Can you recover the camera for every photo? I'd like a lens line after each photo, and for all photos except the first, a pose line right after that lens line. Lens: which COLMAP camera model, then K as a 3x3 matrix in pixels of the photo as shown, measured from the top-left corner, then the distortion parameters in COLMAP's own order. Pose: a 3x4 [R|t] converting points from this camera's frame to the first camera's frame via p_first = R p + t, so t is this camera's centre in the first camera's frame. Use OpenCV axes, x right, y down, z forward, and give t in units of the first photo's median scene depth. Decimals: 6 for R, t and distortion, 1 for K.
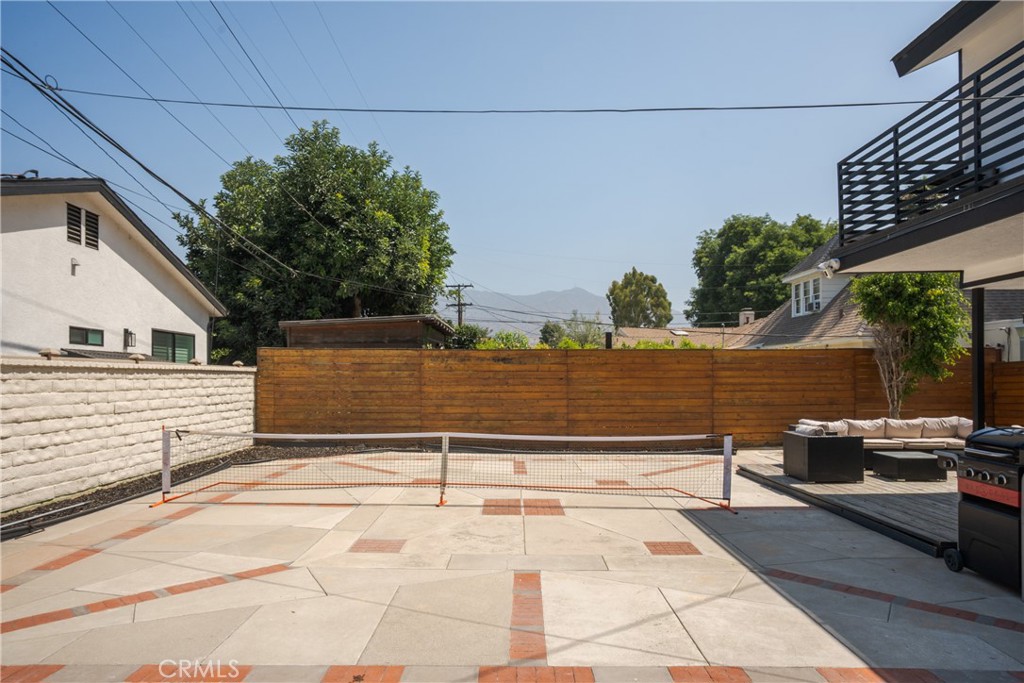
lens RADIAL K [[641.9, 0, 510.1], [0, 641.9, 366.0], [0, 0, 1]] dist [-0.003108, 0.002075]
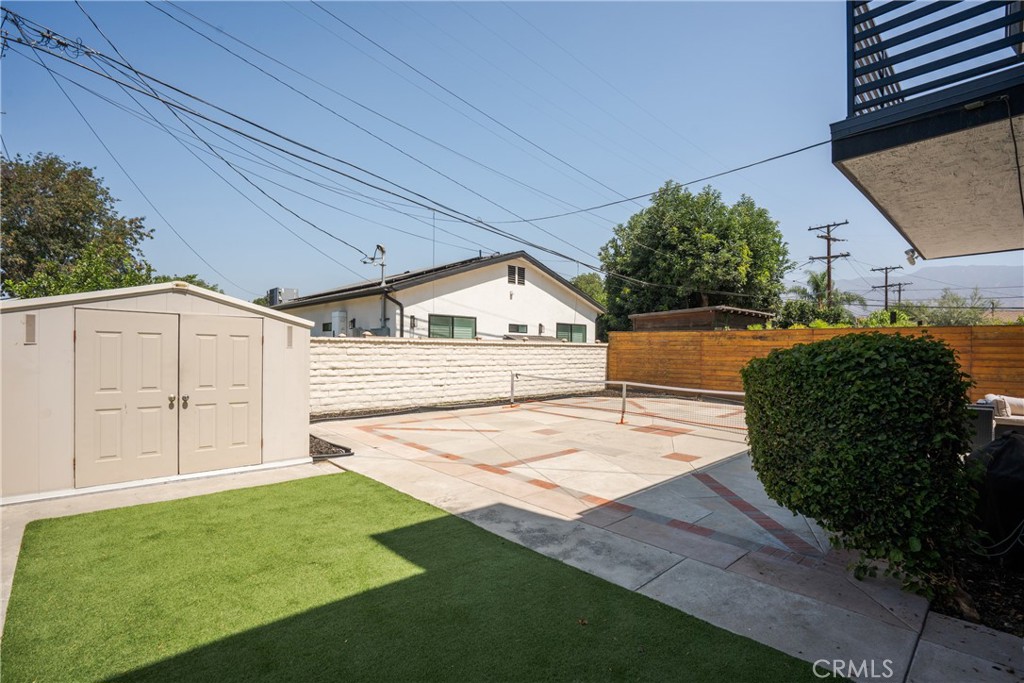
lens RADIAL K [[478.6, 0, 526.5], [0, 478.6, 340.1], [0, 0, 1]] dist [-0.004186, 0.000491]
pose [[0.706876, -0.005542, -0.707316, 0.418753], [0.003053, 0.999984, -0.004784, -0.001631], [0.707331, 0.001223, 0.706882, -0.058778]]
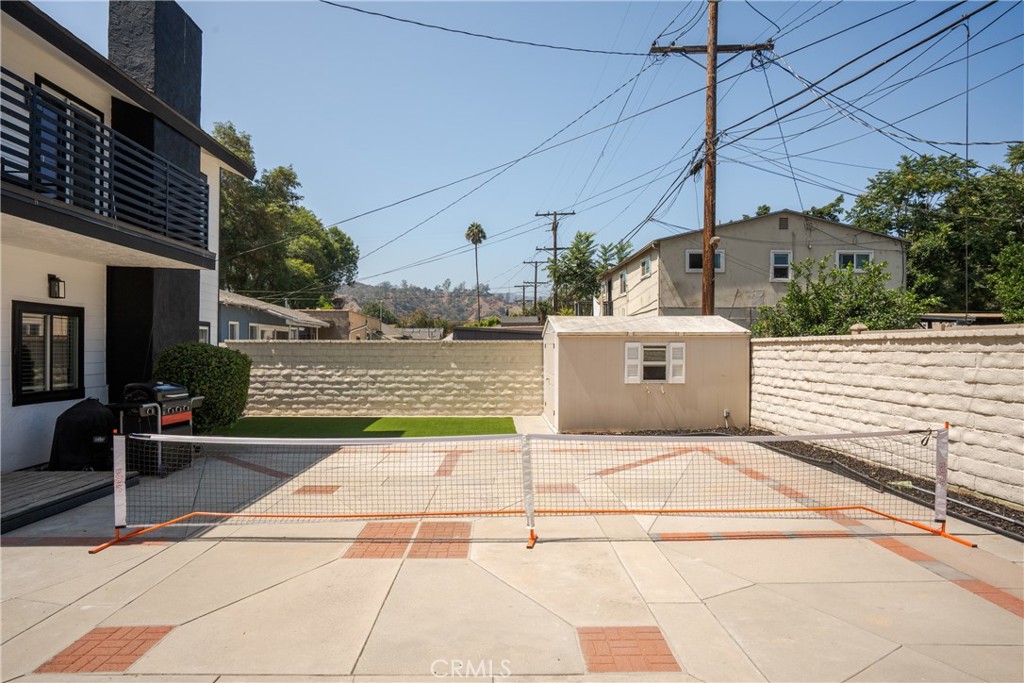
lens RADIAL K [[596.3, 0, 509.0], [0, 596.3, 345.0], [0, 0, 1]] dist [-0.022300, 0.001995]
pose [[-0.999722, 0.001943, -0.023479, -0.046352], [0.002587, 0.999621, -0.027421, 0.019461], [0.023417, -0.027474, -0.999348, 1.095777]]
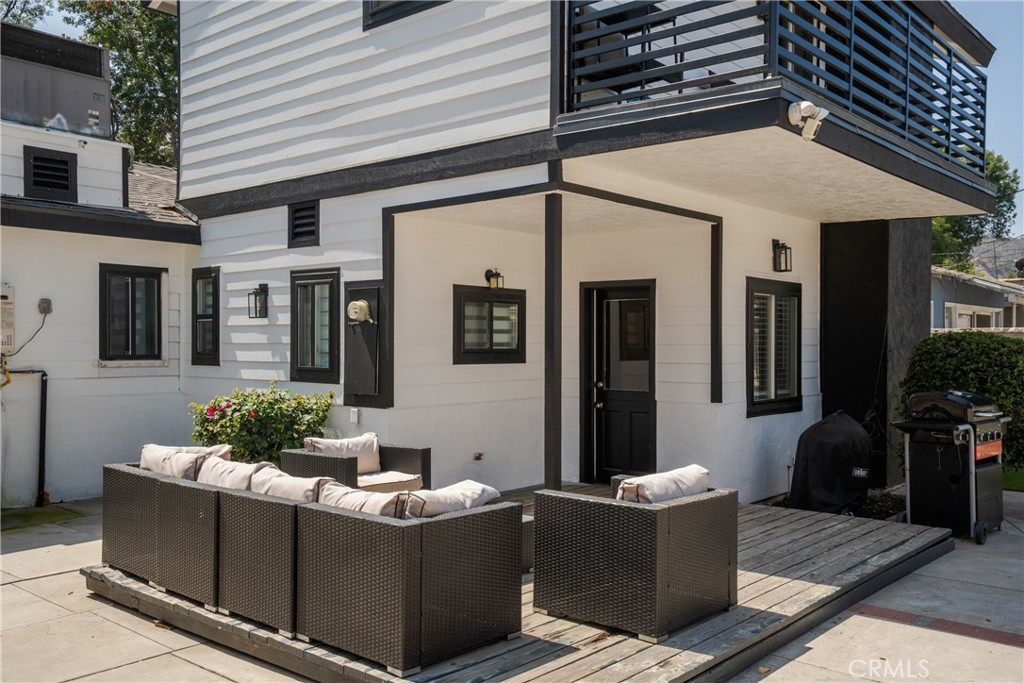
lens RADIAL K [[900.2, 0, 512.0], [0, 900.2, 341.5], [0, 0, 1]] dist [0.047252, 0.003372]
pose [[-0.767723, 0.007536, 0.640737, 0.155855], [-0.009557, 0.999685, -0.023209, 0.023761], [-0.640710, -0.023942, -0.767409, 1.133166]]
